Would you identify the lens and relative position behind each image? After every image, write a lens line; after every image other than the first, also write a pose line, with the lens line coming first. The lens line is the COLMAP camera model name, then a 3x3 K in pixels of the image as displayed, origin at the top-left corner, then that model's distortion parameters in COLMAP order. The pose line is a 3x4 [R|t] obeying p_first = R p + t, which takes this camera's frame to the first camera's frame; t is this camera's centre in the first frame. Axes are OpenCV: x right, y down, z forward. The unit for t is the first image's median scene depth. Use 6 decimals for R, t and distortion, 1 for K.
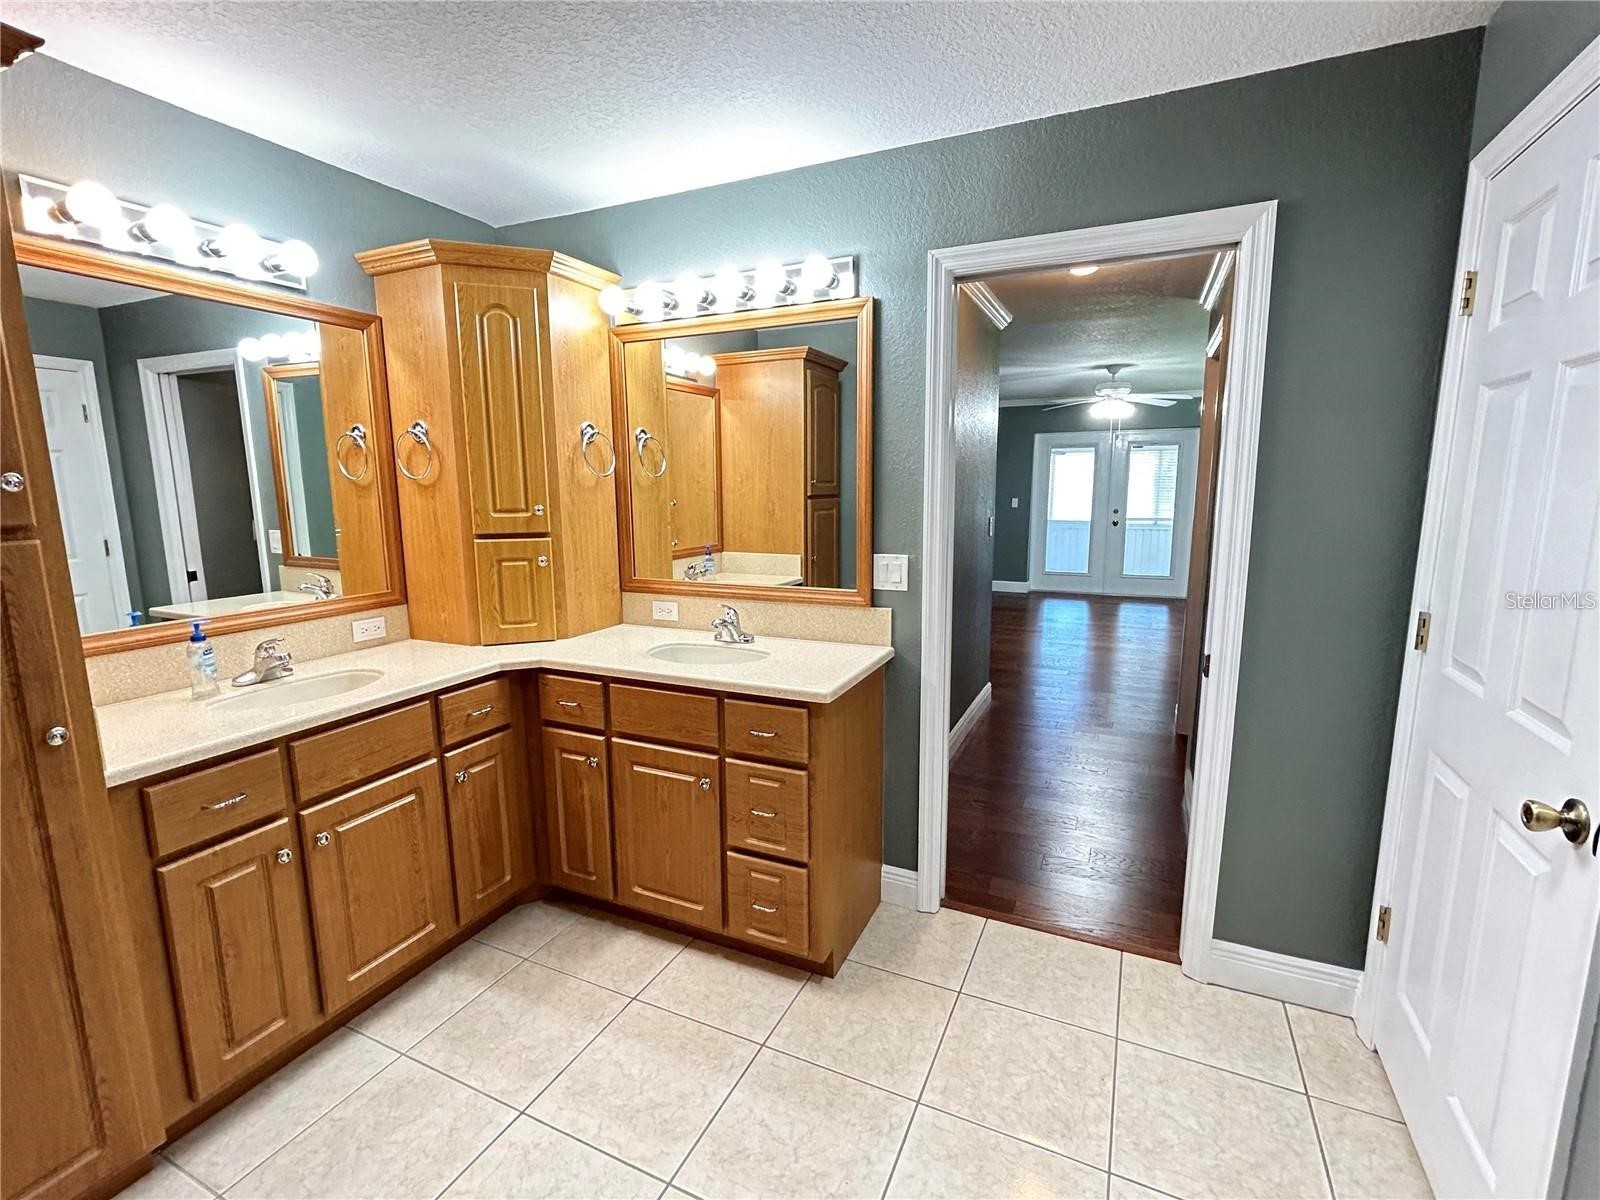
lens RADIAL K [[726.0, 0, 807.1], [0, 726.0, 601.9], [0, 0, 1]] dist [-0.003123, 0.002405]
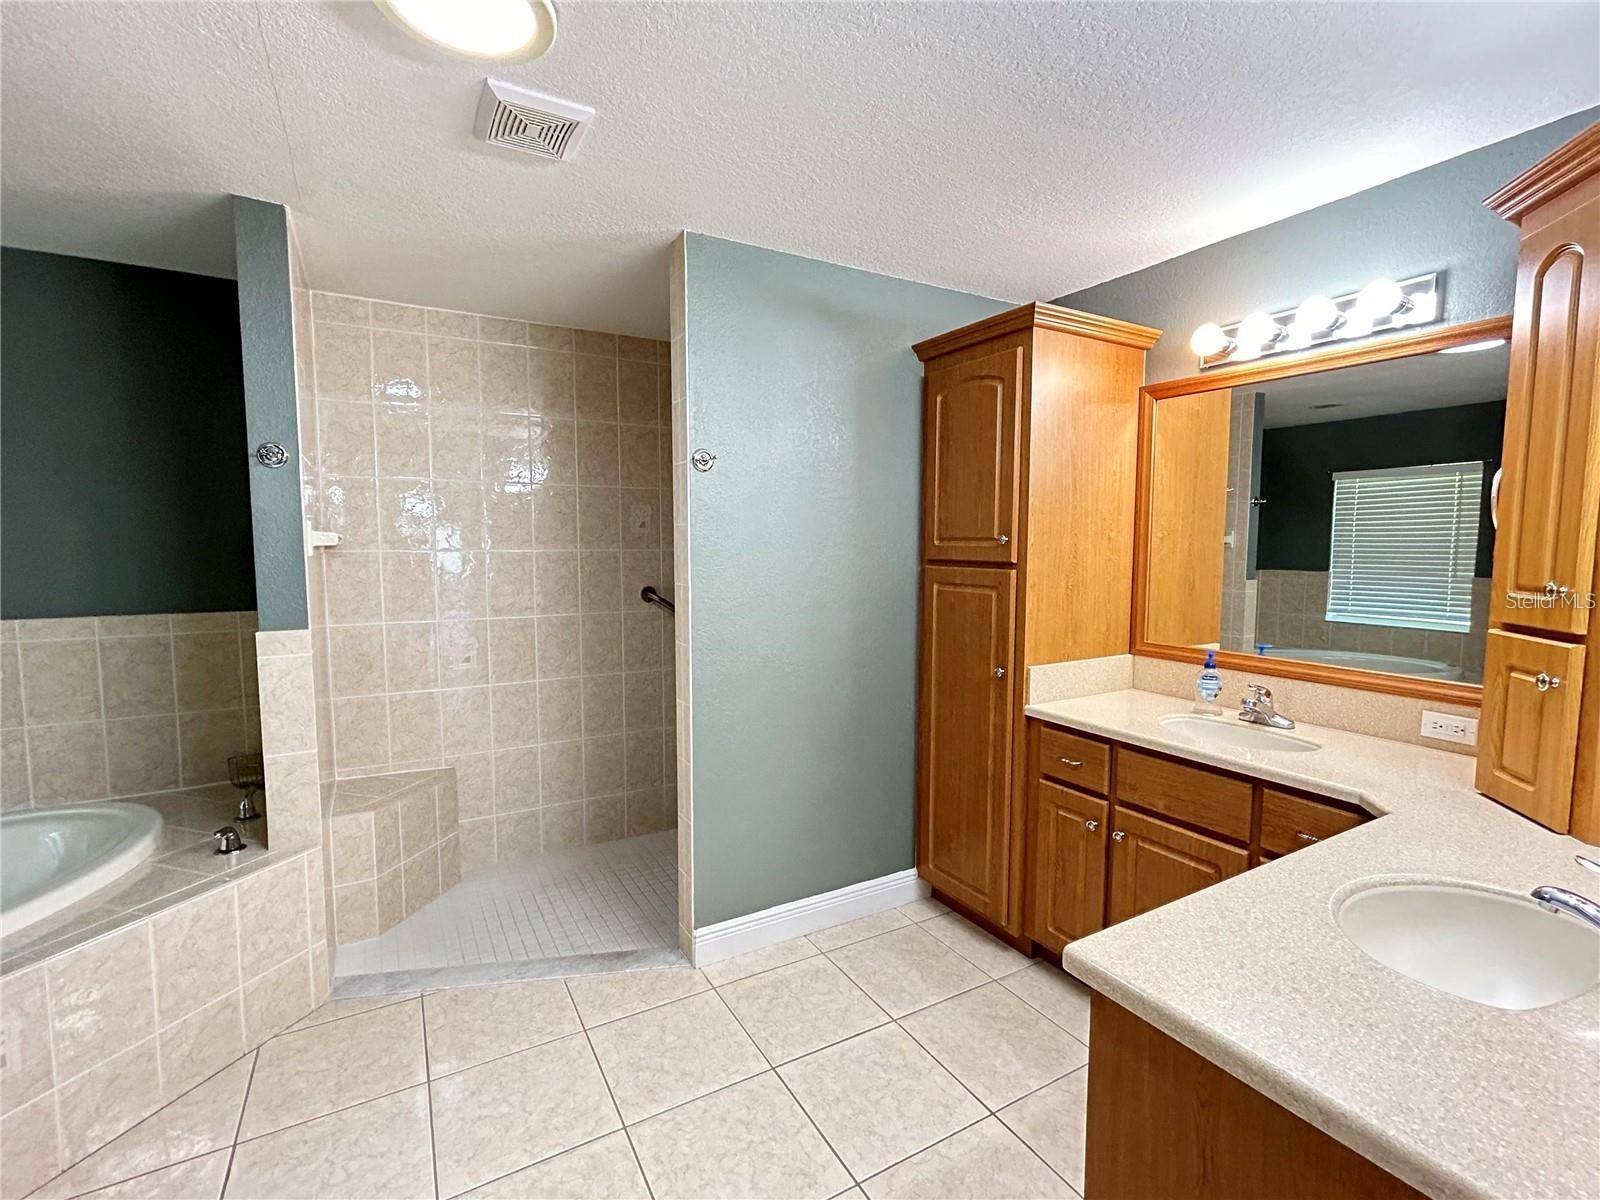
lens RADIAL K [[726.0, 0, 808.2], [0, 726.0, 604.1], [0, 0, 1]] dist [-0.003123, 0.002405]
pose [[-0.581348, 0.076293, -0.810070, 0.510395], [-0.130861, 0.973867, 0.185631, -0.179393], [0.803063, 0.213923, -0.556172, 1.054154]]
